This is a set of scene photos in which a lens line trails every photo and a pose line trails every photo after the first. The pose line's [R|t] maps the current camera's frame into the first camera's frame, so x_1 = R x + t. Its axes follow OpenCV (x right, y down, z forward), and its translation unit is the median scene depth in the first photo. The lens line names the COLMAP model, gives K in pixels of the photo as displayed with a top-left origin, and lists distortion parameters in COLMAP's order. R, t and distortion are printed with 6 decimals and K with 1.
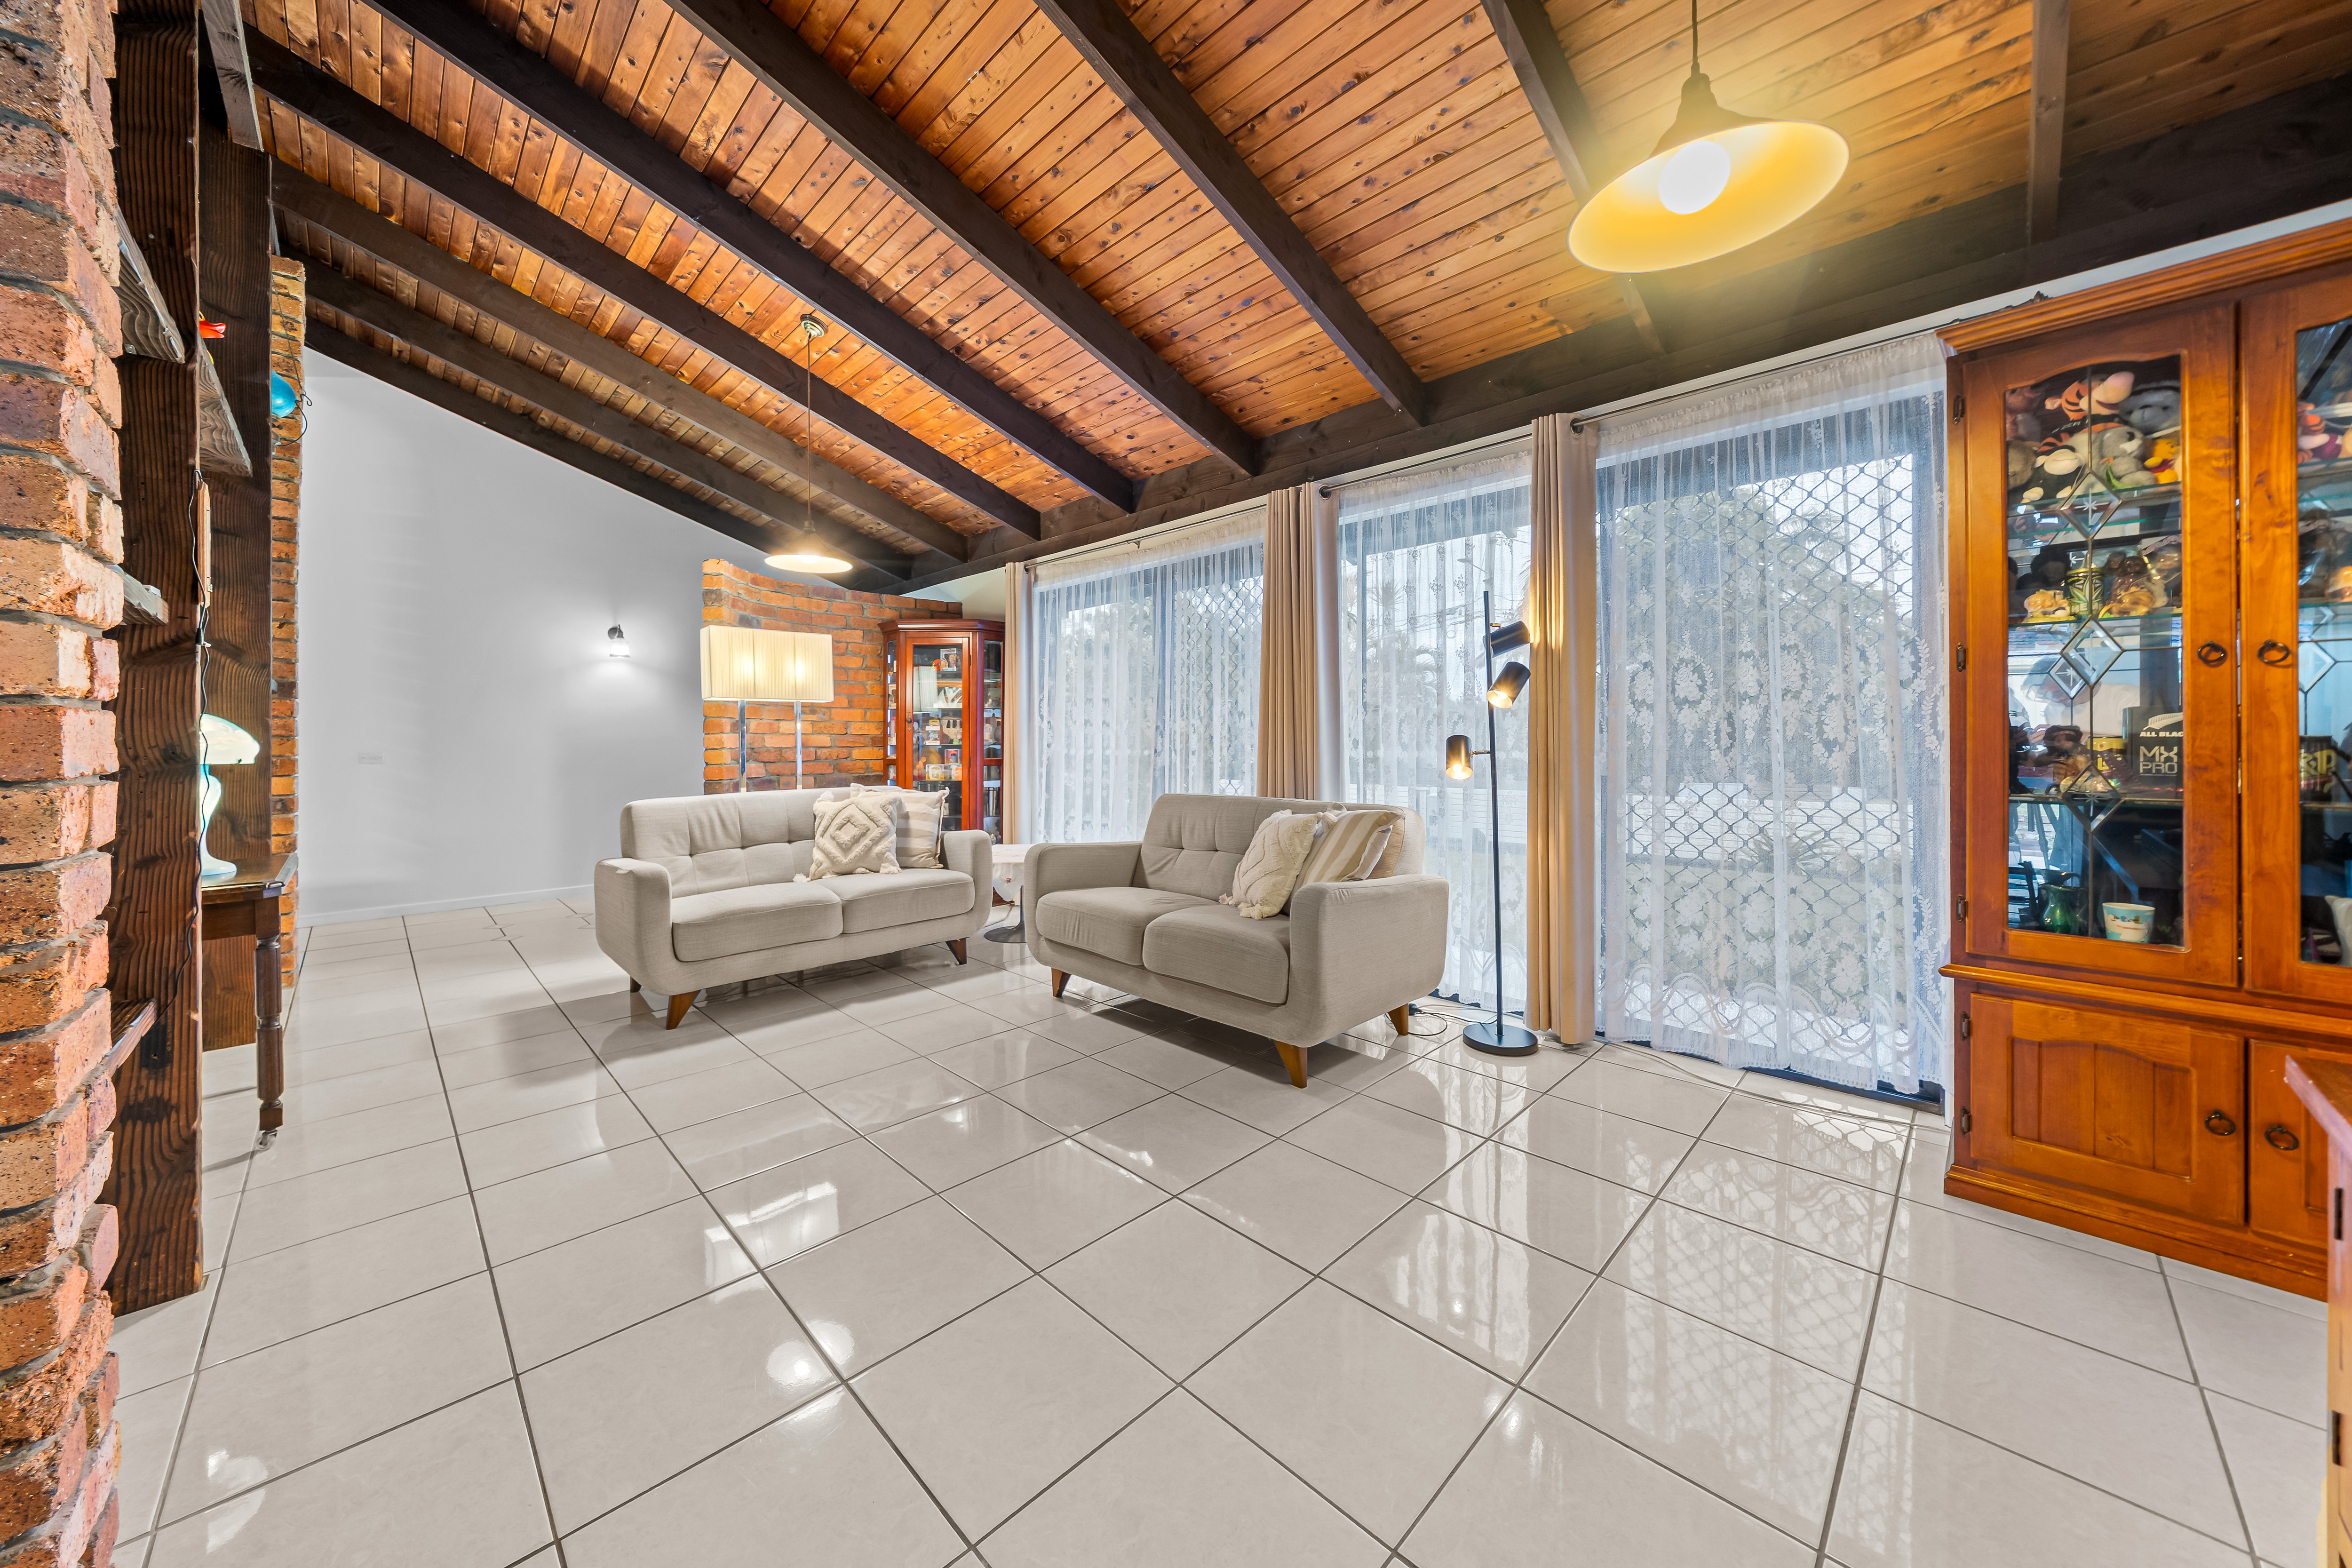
lens RADIAL K [[826.4, 0, 1174.0], [0, 826.4, 739.0], [0, 0, 1]] dist [-0.000436, -0.000038]
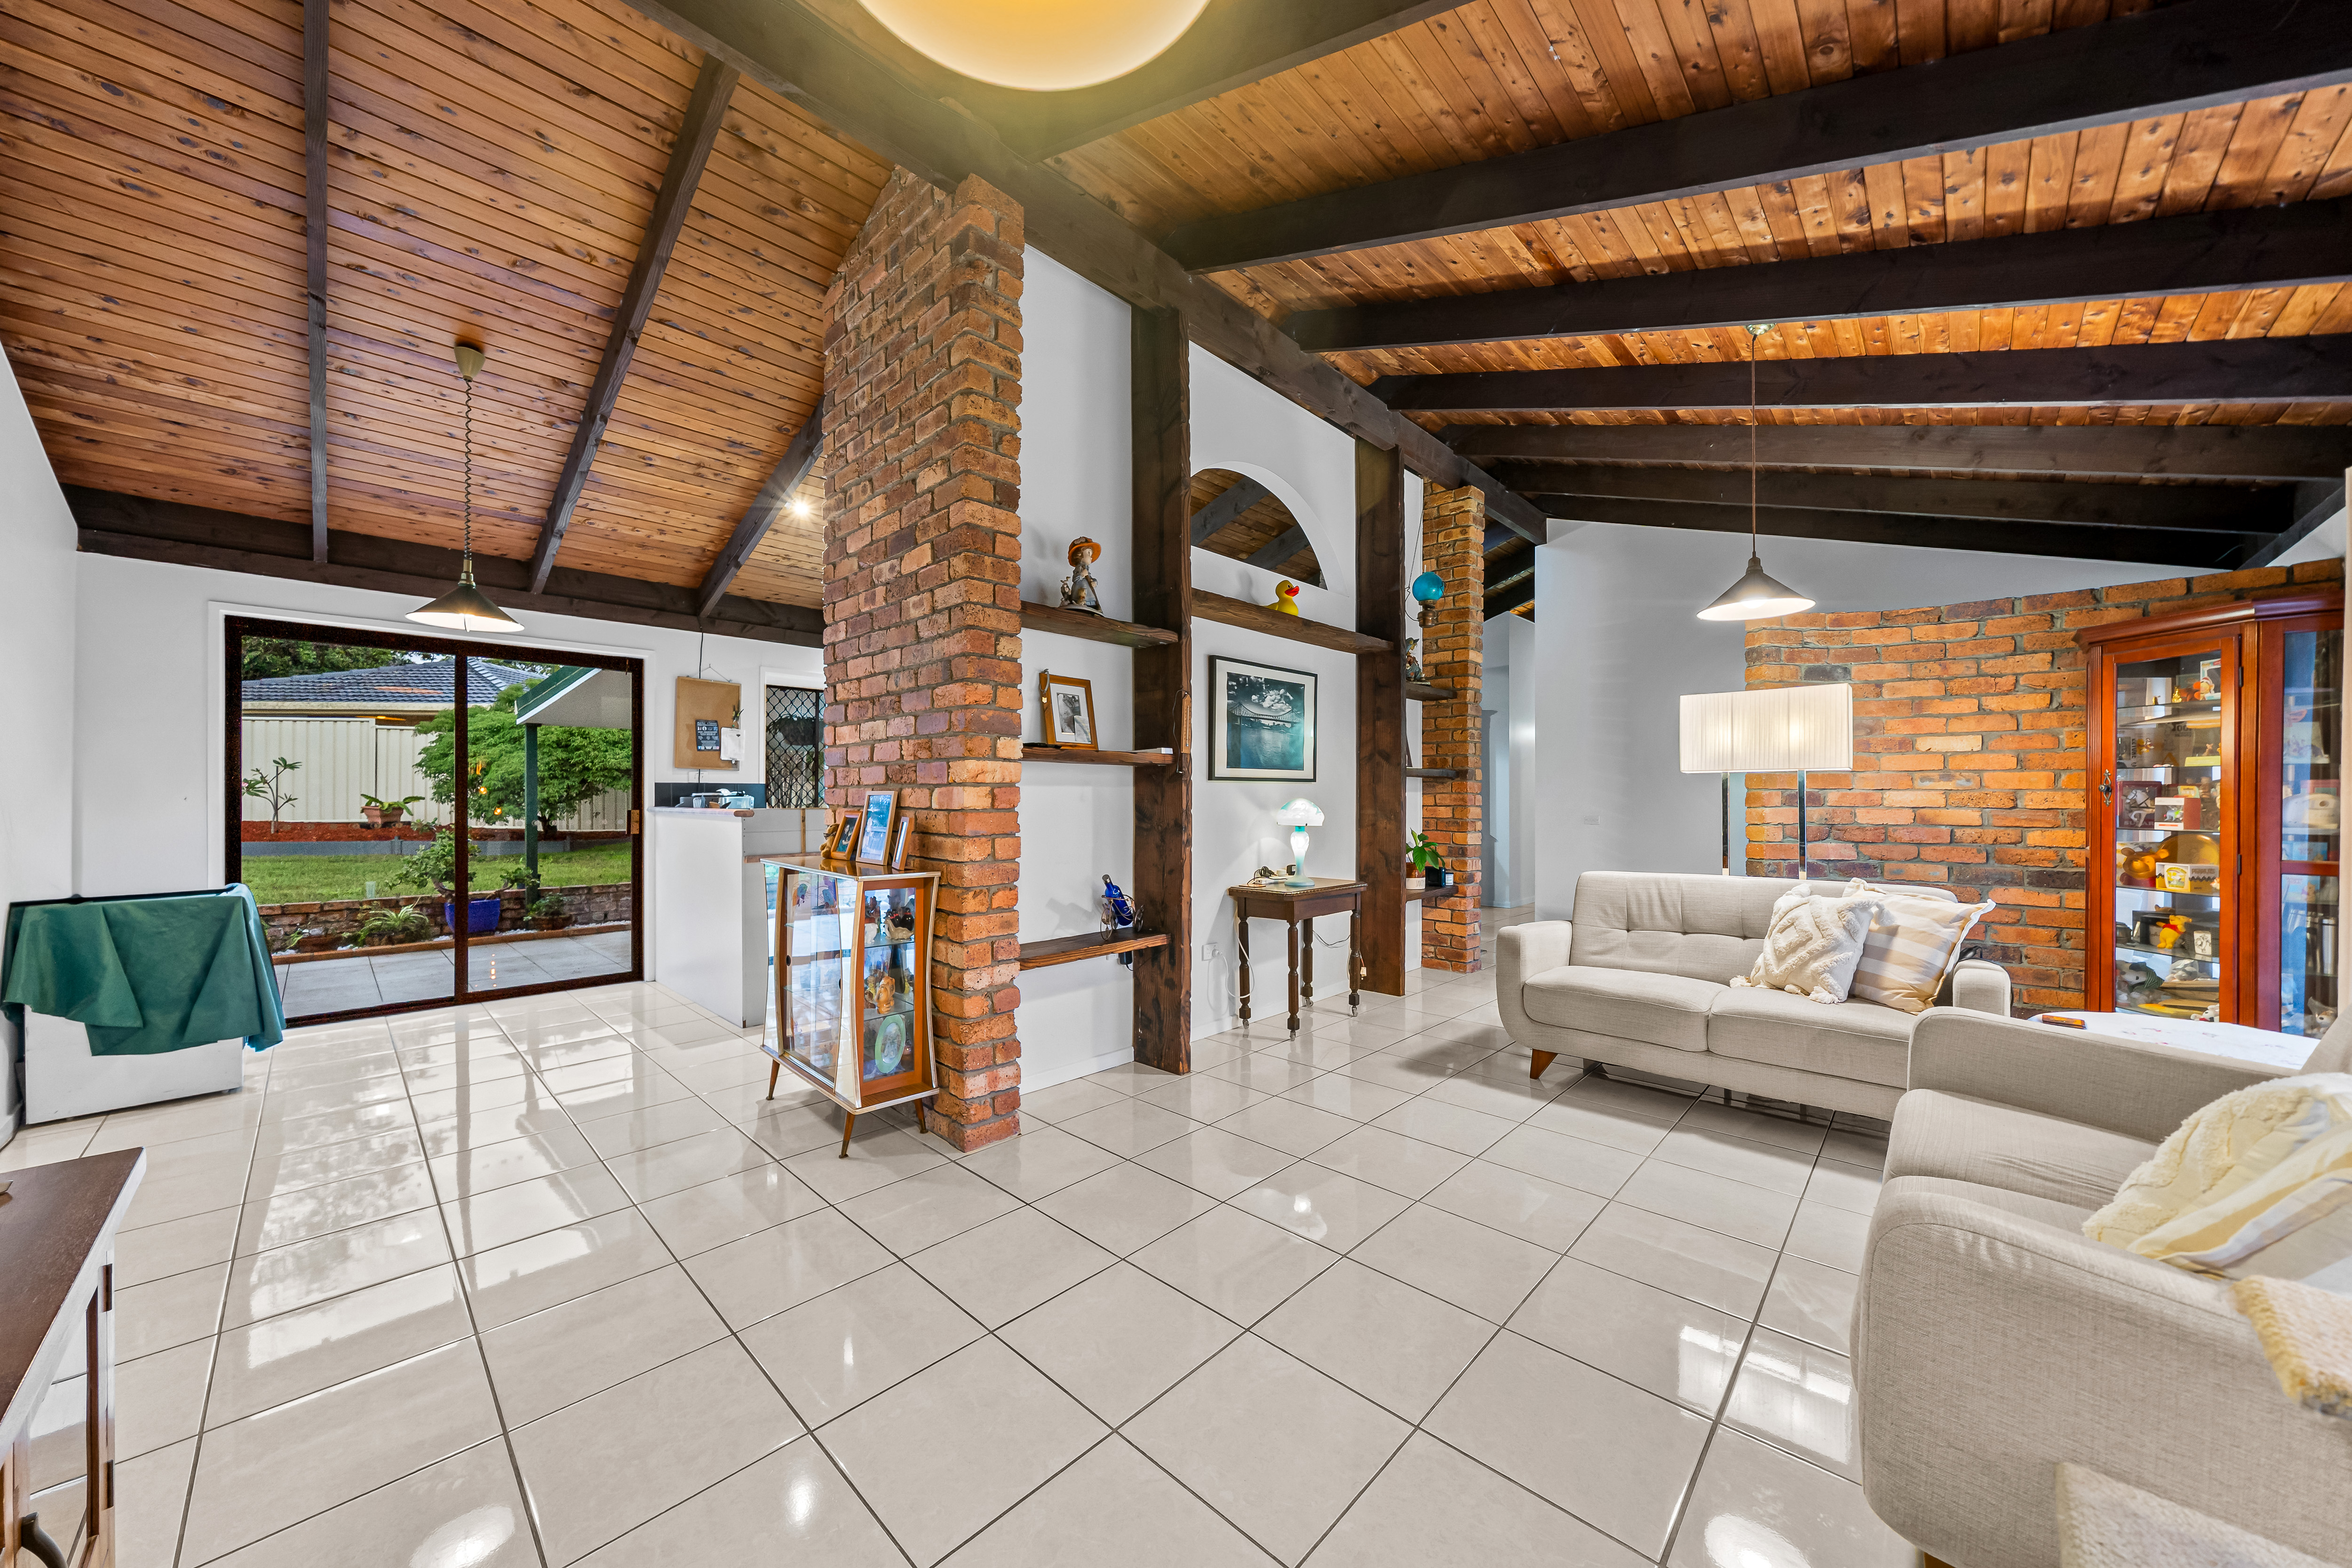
lens RADIAL K [[820.2, 0, 1125.8], [0, 820.2, 794.0], [0, 0, 1]] dist [0.000313, 0.000008]
pose [[0.002569, 0.002942, -0.999992, 0.392853], [-0.000717, 0.999995, 0.002940, -0.026796], [0.999996, 0.000710, 0.002571, 0.362795]]
